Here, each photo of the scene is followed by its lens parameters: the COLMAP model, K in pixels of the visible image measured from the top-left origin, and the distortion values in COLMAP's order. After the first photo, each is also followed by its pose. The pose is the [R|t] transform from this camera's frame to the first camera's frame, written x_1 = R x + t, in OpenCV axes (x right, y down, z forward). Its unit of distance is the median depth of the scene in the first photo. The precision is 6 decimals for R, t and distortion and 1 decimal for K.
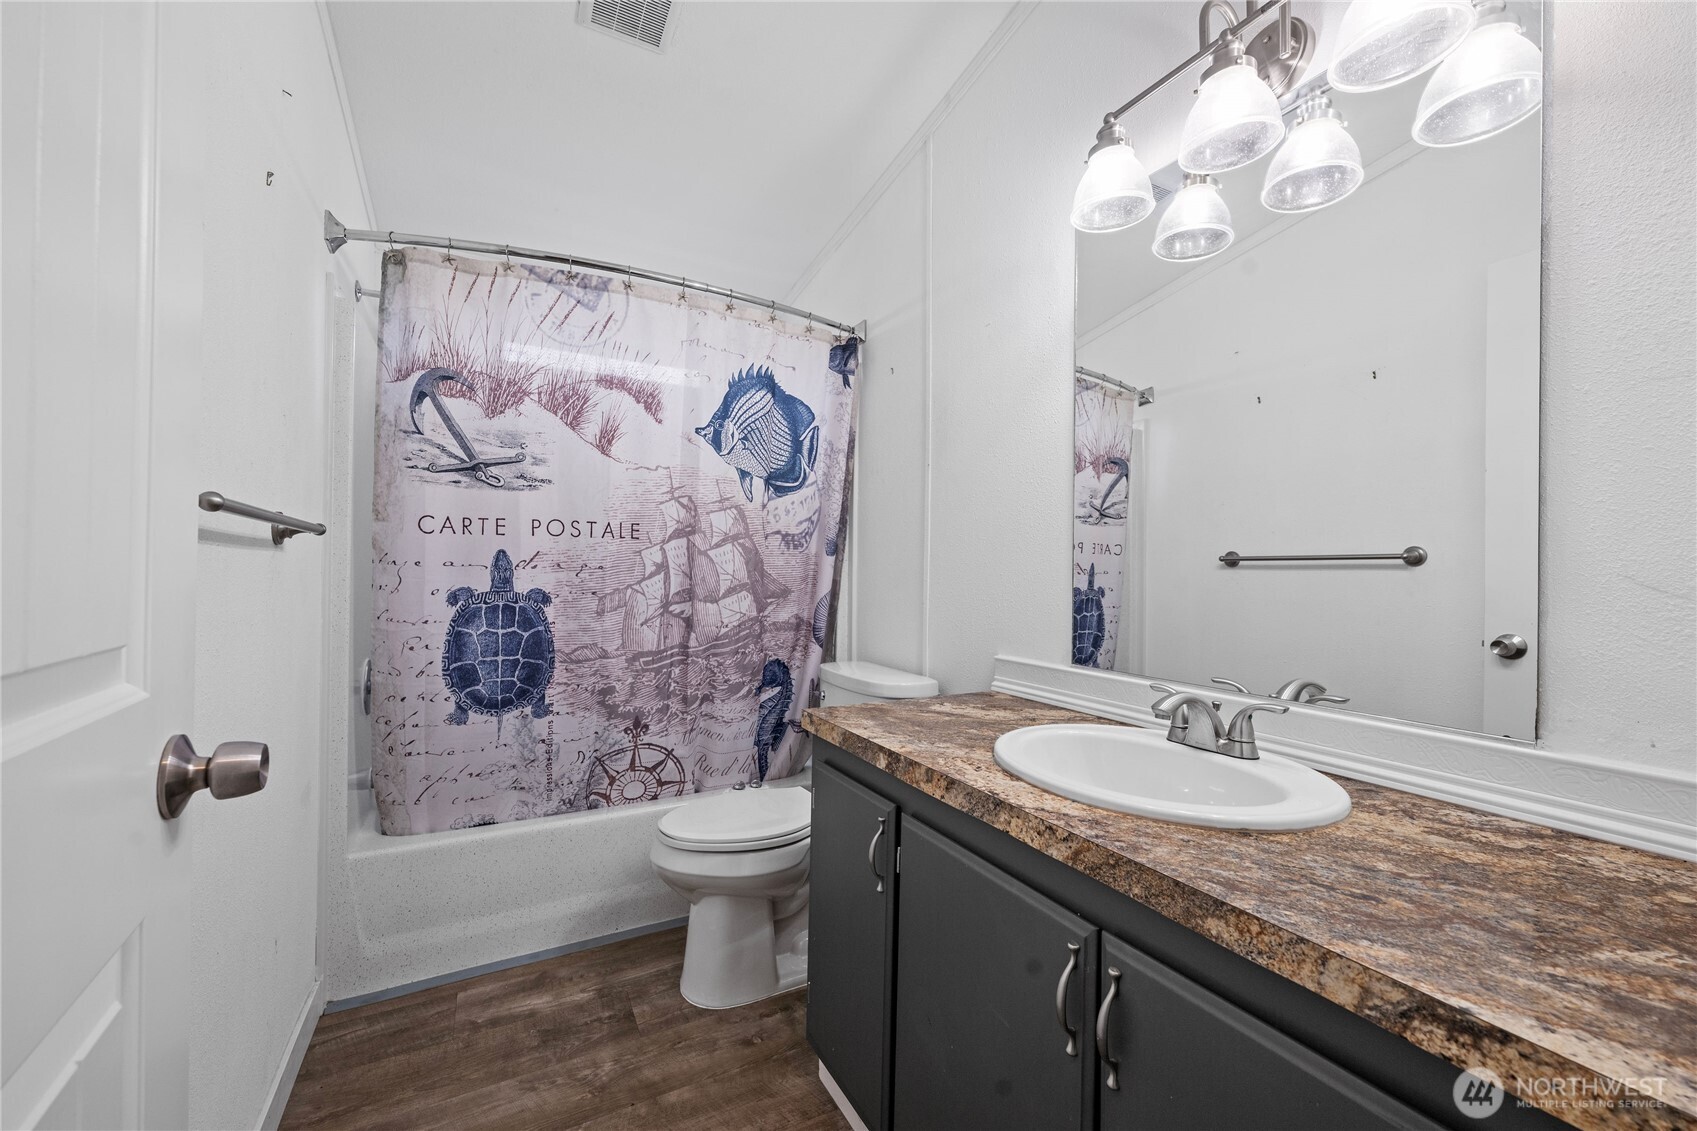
lens RADIAL K [[668.7, 0, 857.5], [0, 668.7, 573.3], [0, 0, 1]] dist [0.000997, 0.000377]
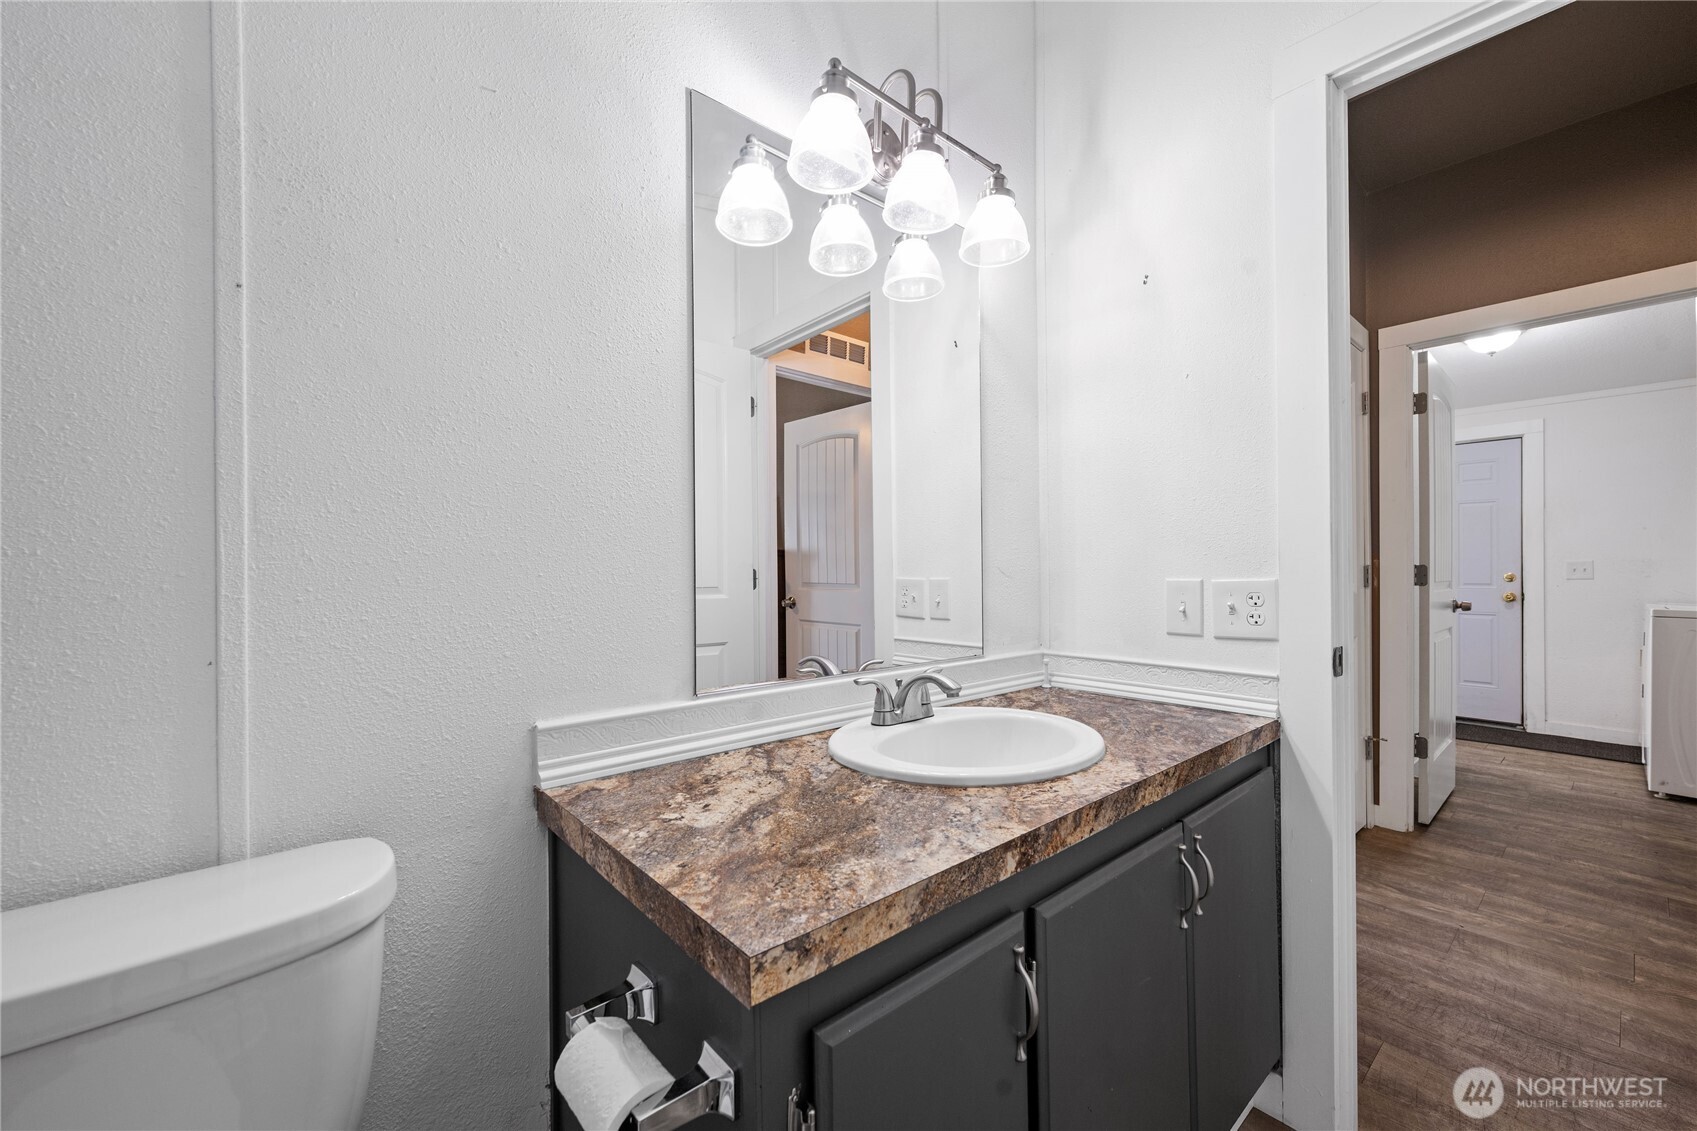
lens RADIAL K [[668.7, 0, 845.7], [0, 668.7, 559.3], [0, 0, 1]] dist [0.000997, 0.000377]
pose [[-0.197534, -0.006690, 0.980273, -0.616931], [0.006046, 0.999949, 0.008043, -0.023364], [-0.980277, 0.007516, -0.197483, 1.394973]]
